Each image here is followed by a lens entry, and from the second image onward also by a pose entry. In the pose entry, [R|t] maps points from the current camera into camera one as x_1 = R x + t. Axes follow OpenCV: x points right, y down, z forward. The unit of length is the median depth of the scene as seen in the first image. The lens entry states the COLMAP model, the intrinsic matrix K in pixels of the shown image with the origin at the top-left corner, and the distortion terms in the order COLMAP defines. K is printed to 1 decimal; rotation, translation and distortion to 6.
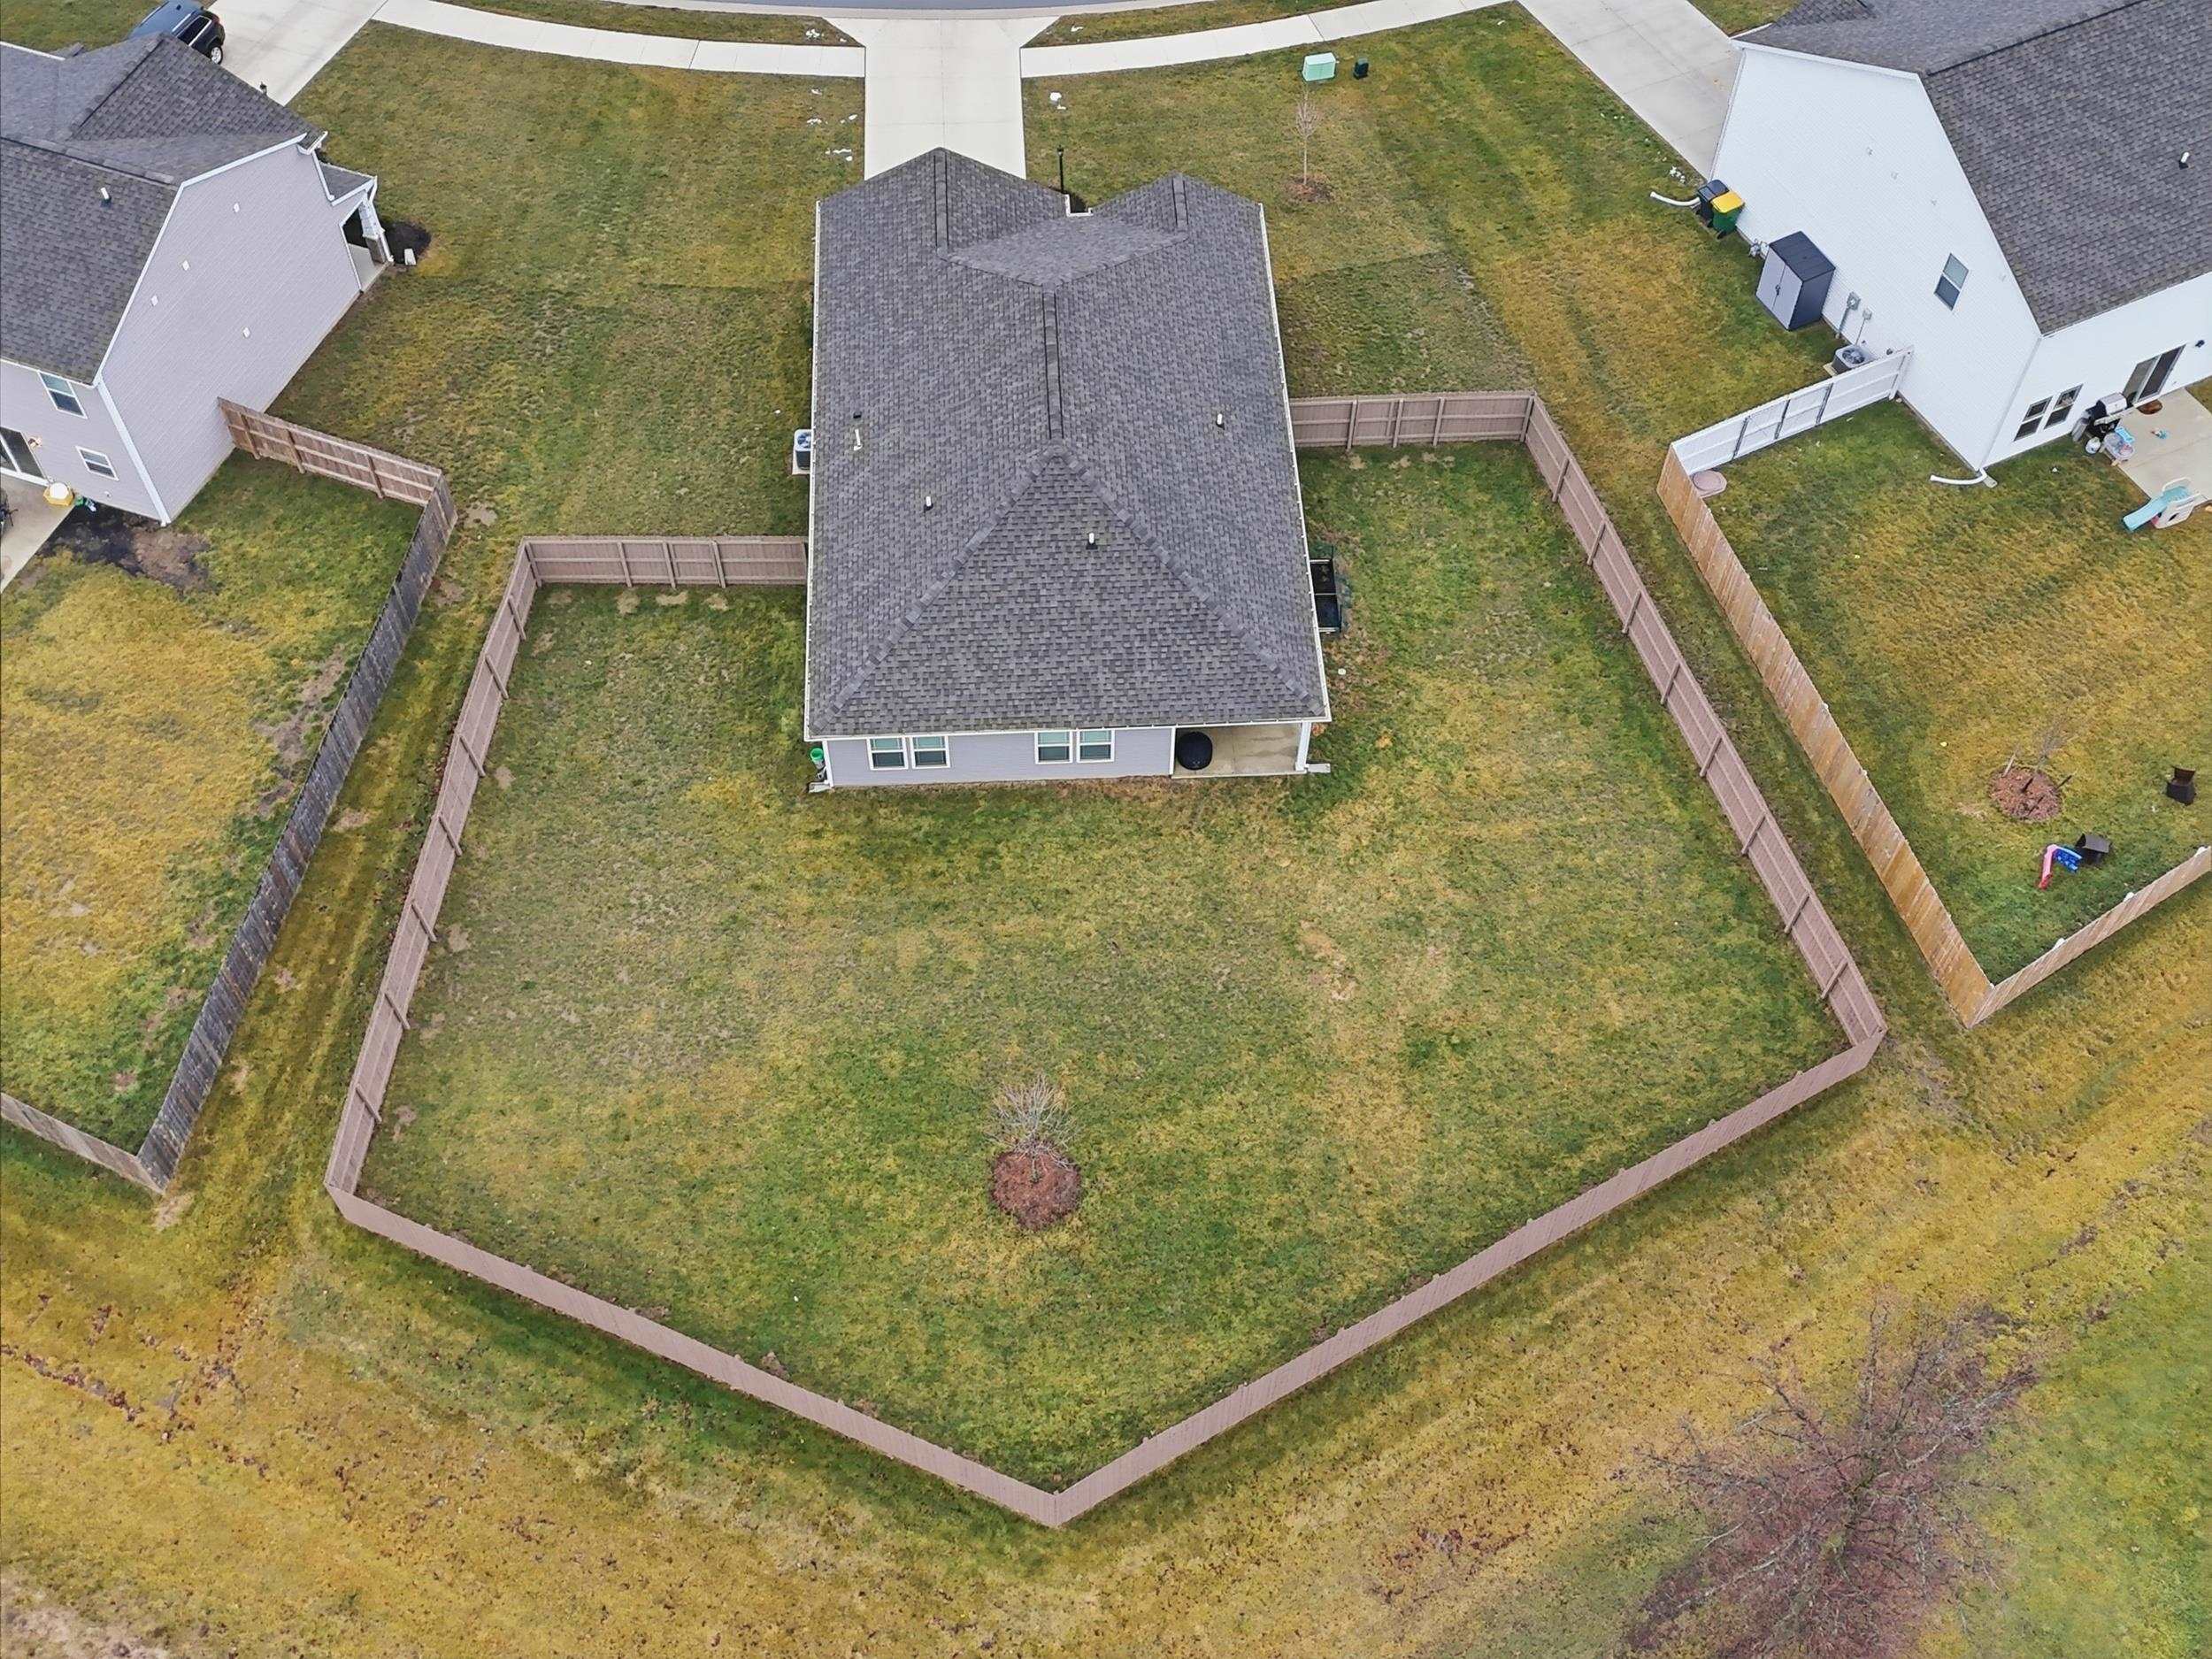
lens RADIAL K [[2258.2, 0, 1114.4], [0, 2258.2, 849.7], [0, 0, 1]] dist [0.179877, -0.406538]
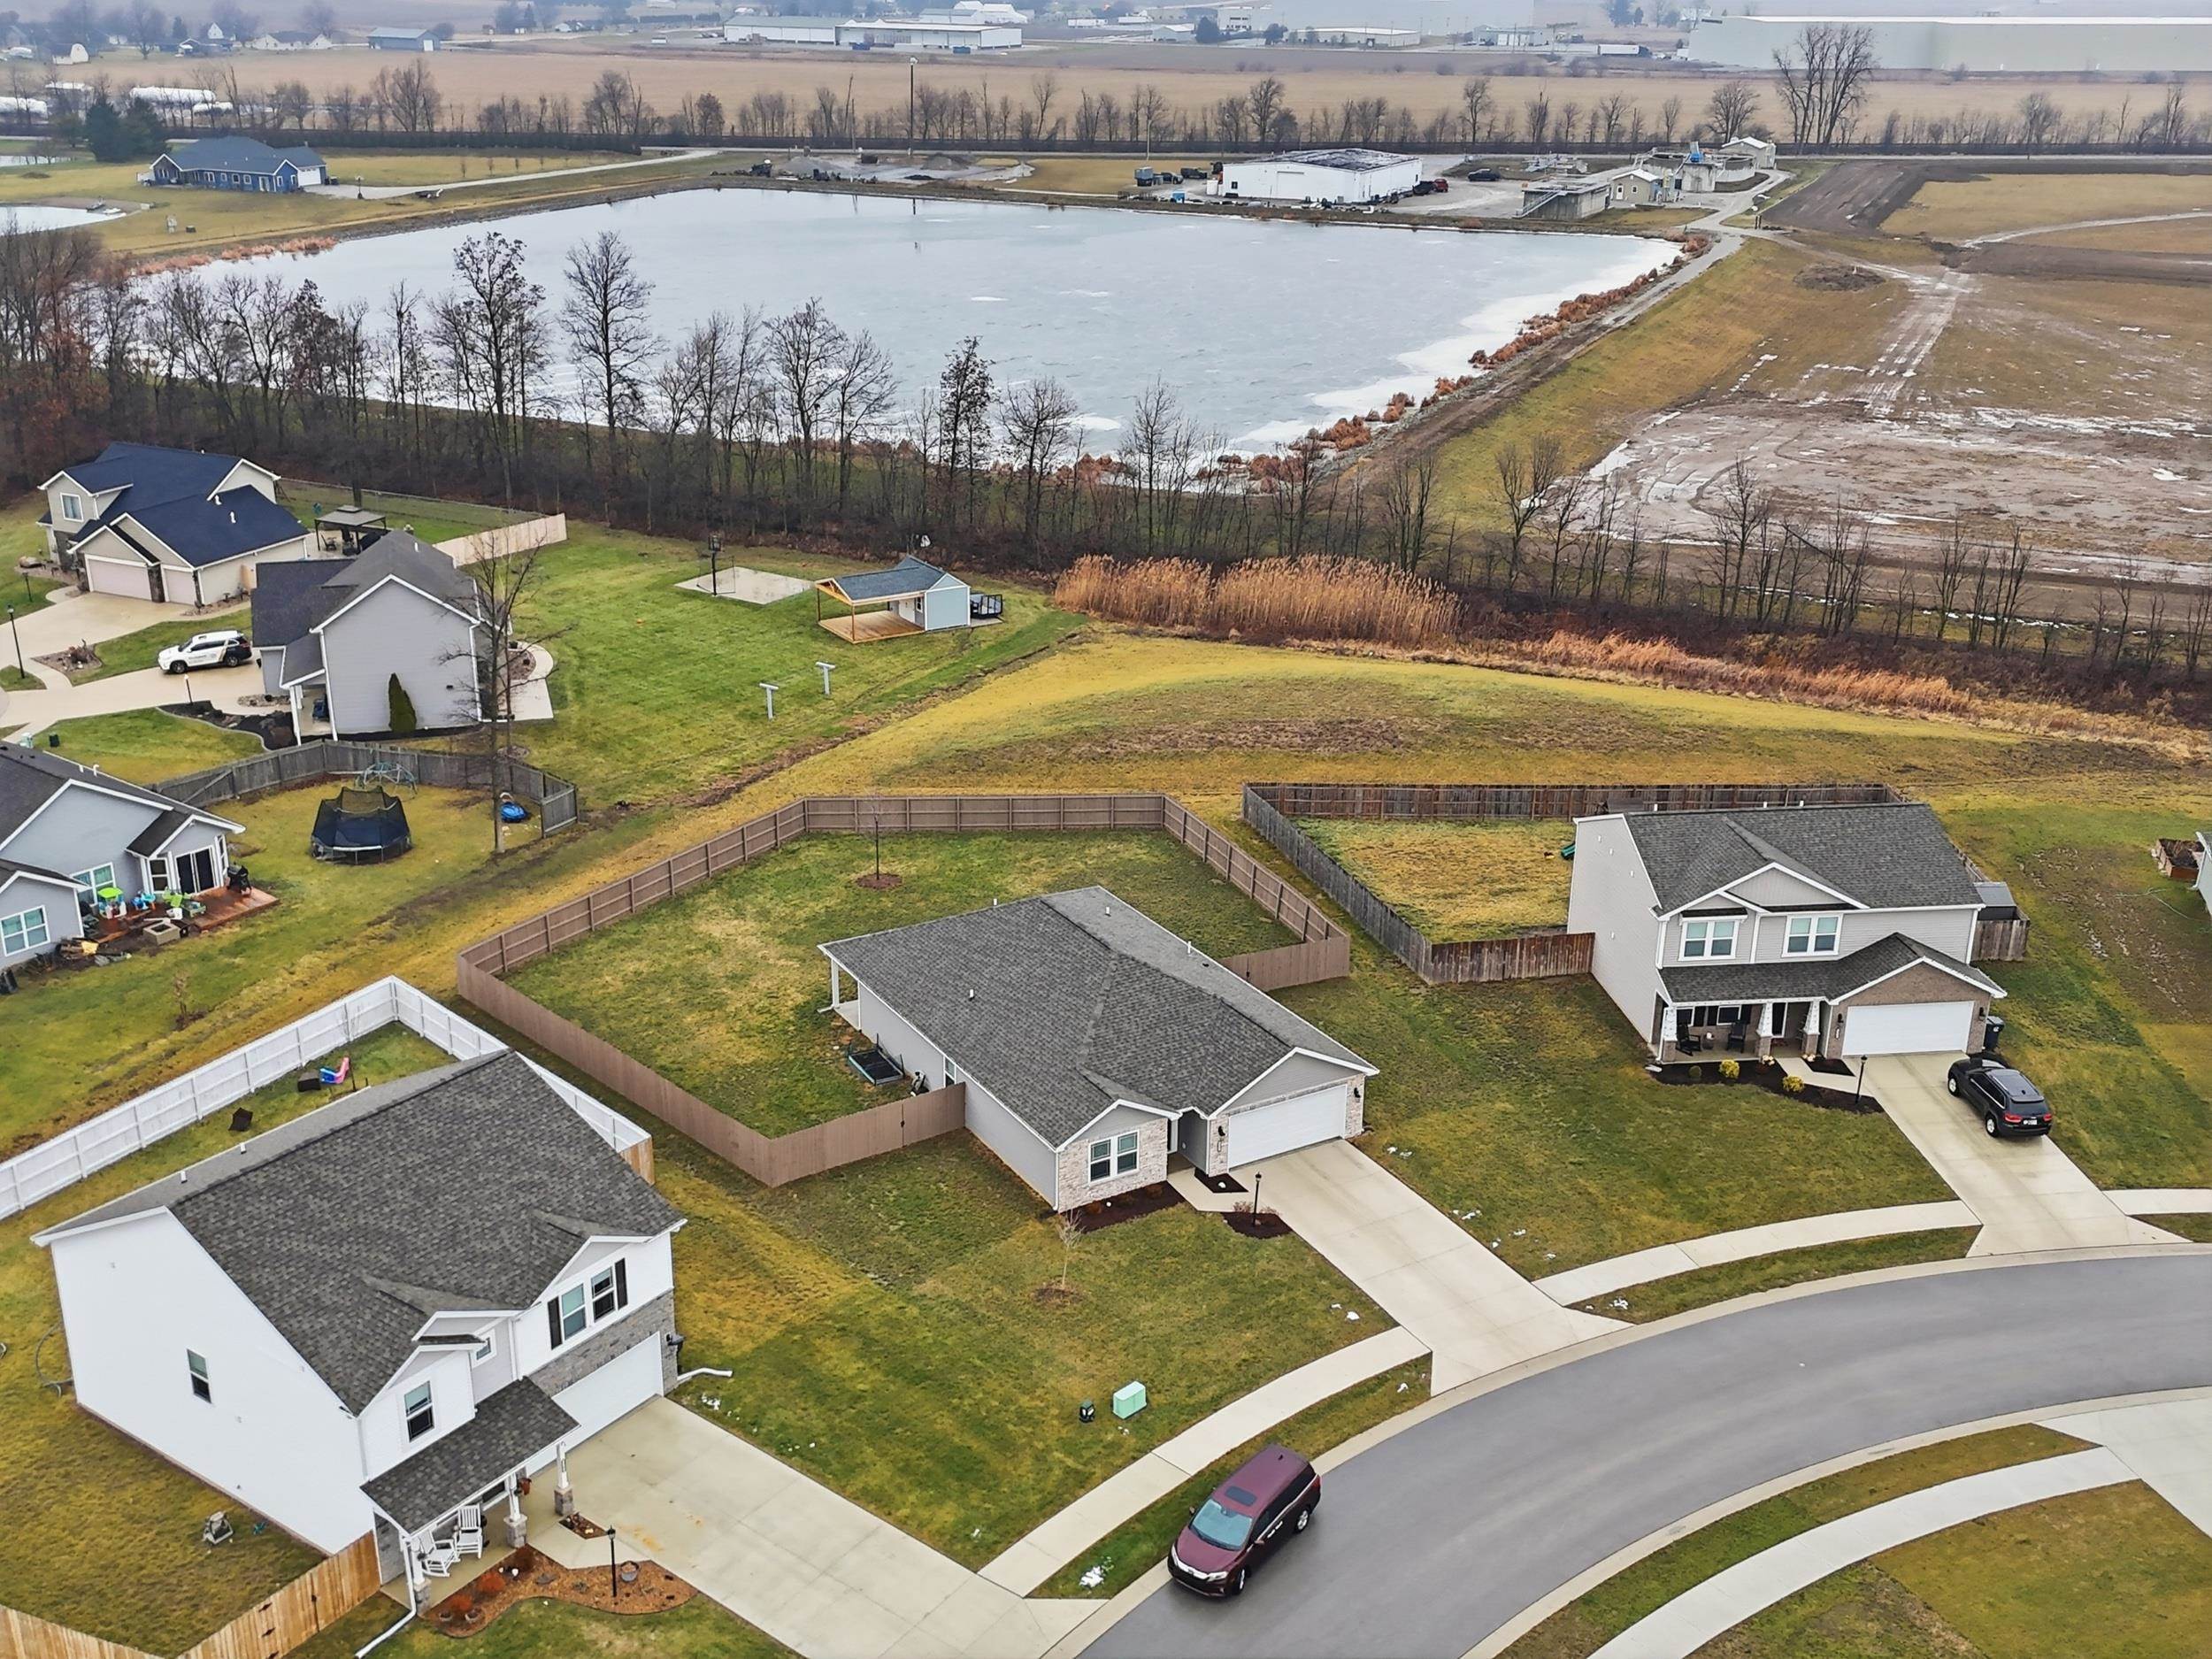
lens RADIAL K [[2258.2, 0, 1114.4], [0, 2258.2, 849.7], [0, 0, 1]] dist [0.179877, -0.406538]
pose [[-0.884481, 0.155099, -0.440044, 0.596156], [-0.392405, 0.262945, 0.881407, -1.555509], [0.252413, 0.952263, -0.171708, 1.245961]]
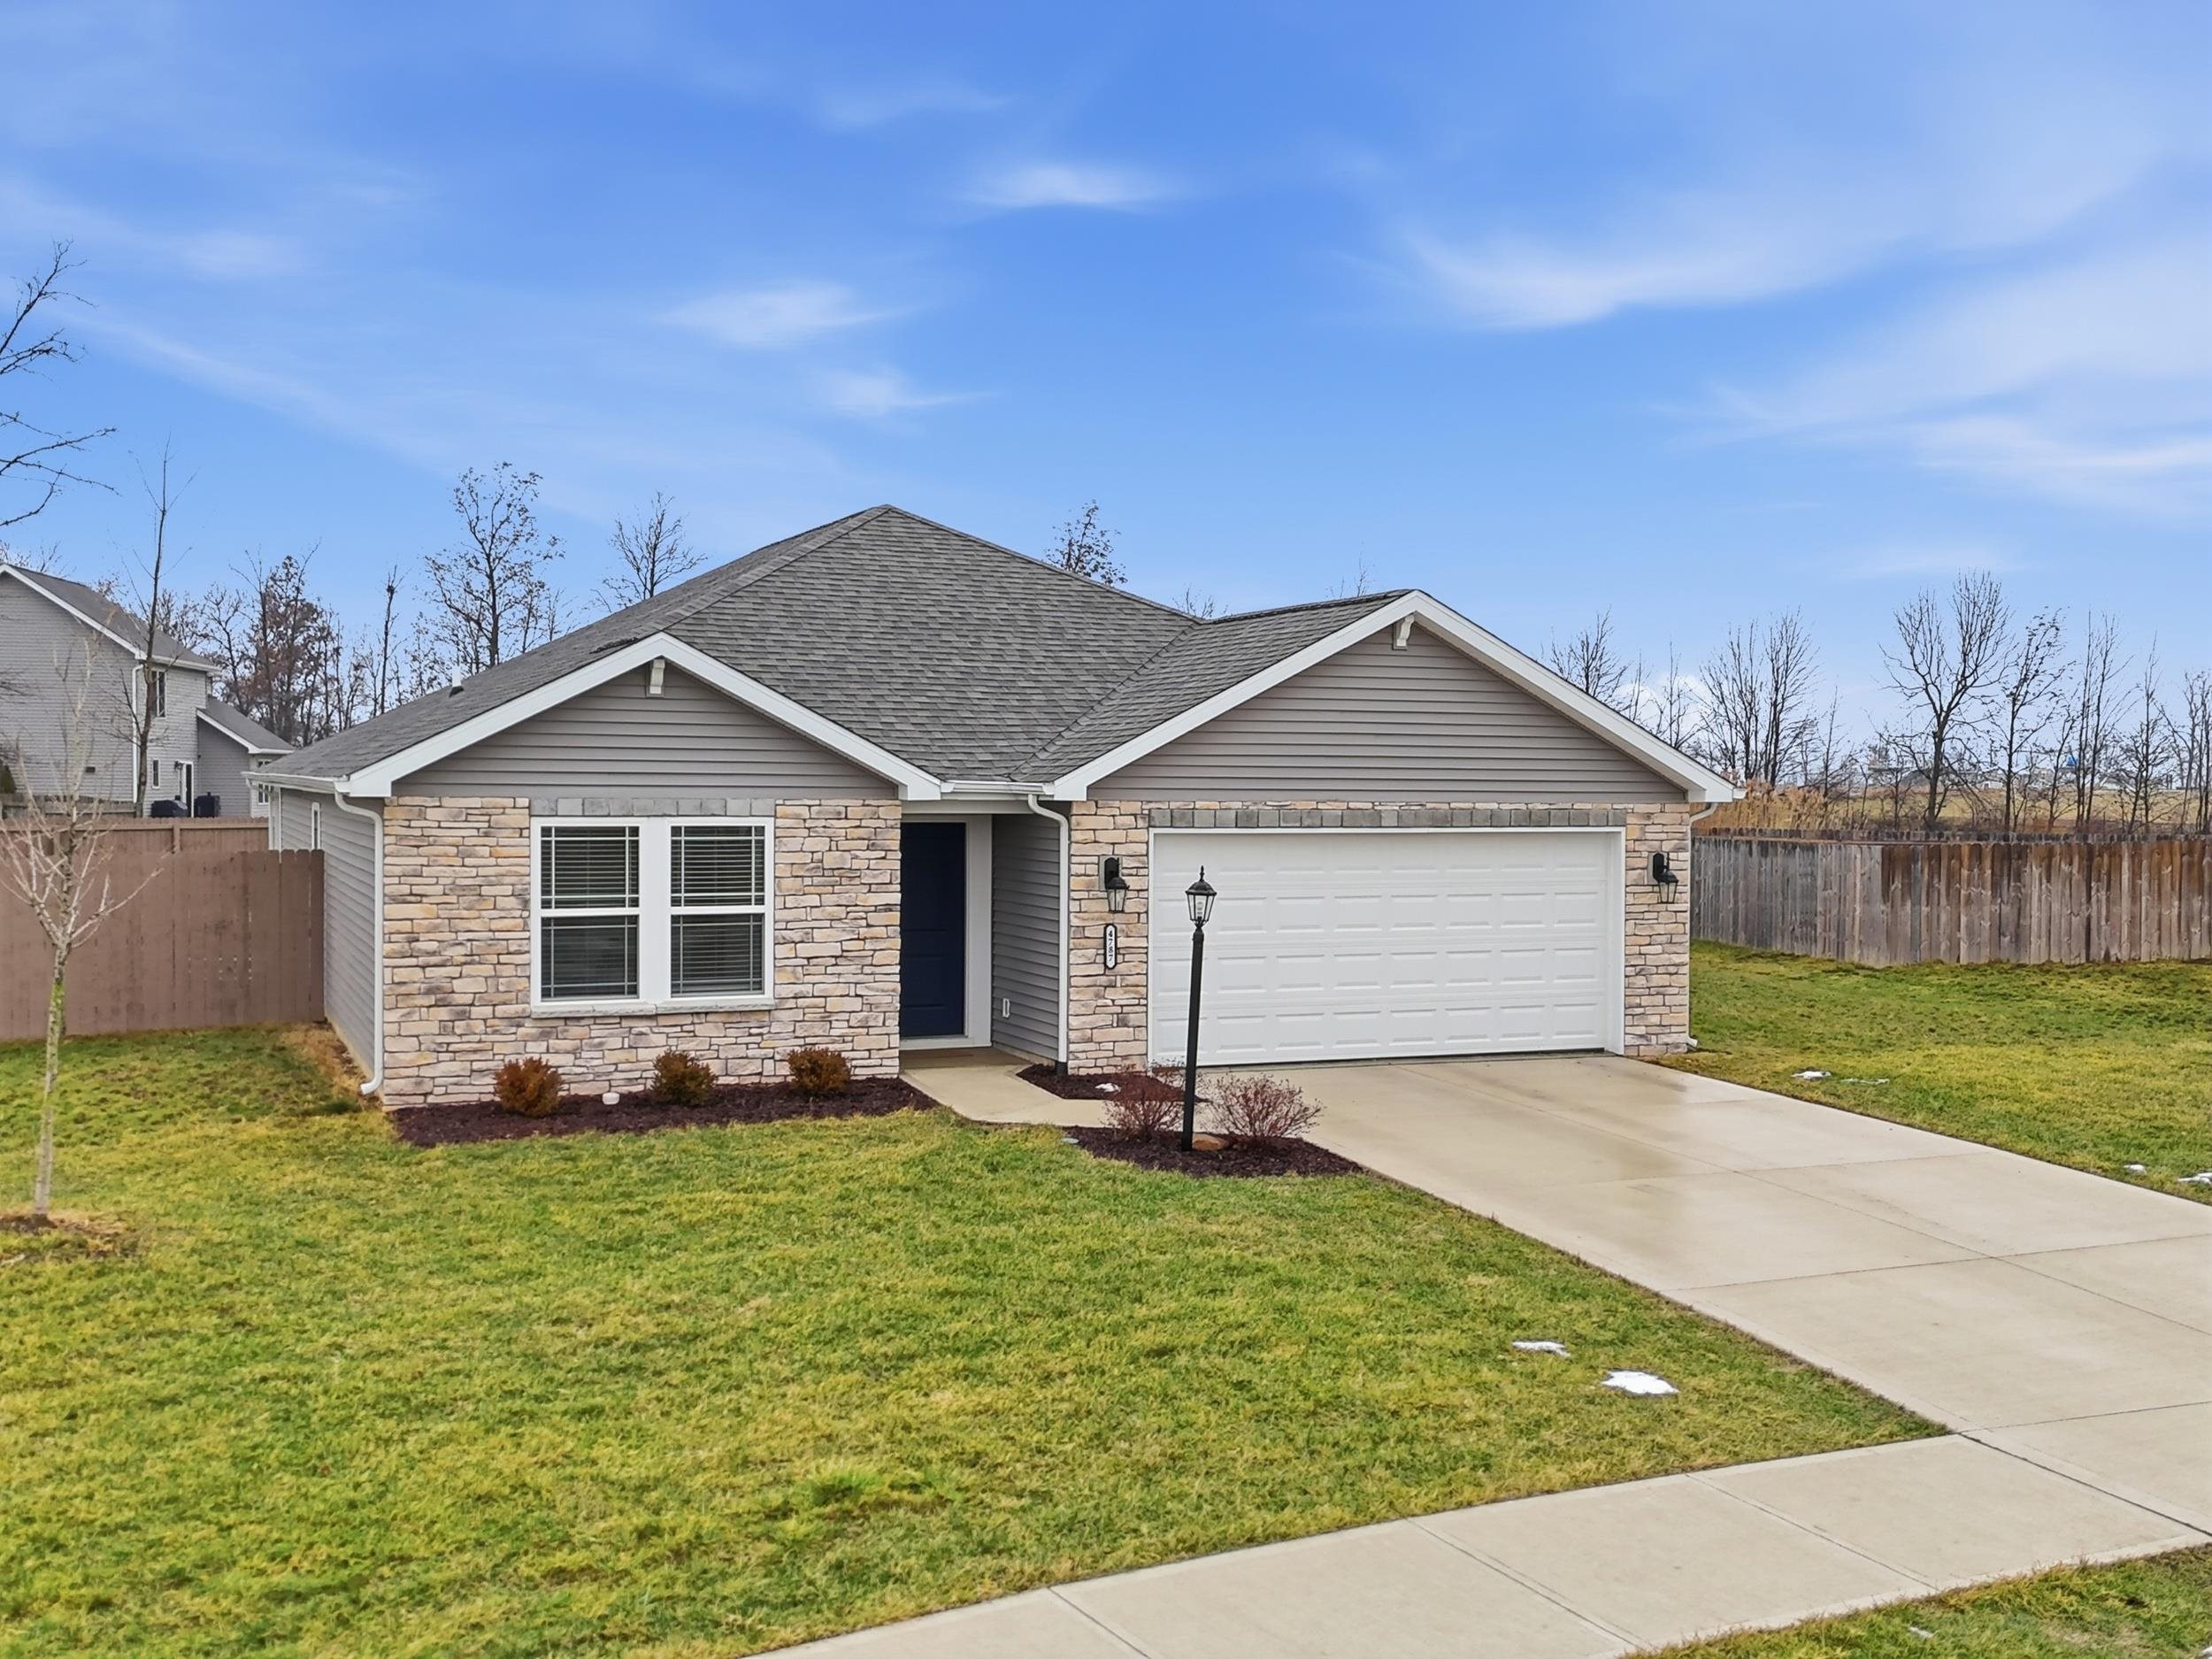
lens RADIAL K [[2258.2, 0, 1114.4], [0, 2258.2, 849.7], [0, 0, 1]] dist [0.179877, -0.406538]
pose [[-0.941716, -0.001860, -0.336403, 0.079895], [-0.282920, 0.545403, 0.788982, -0.606384], [0.182007, 0.838172, -0.514141, 1.365456]]
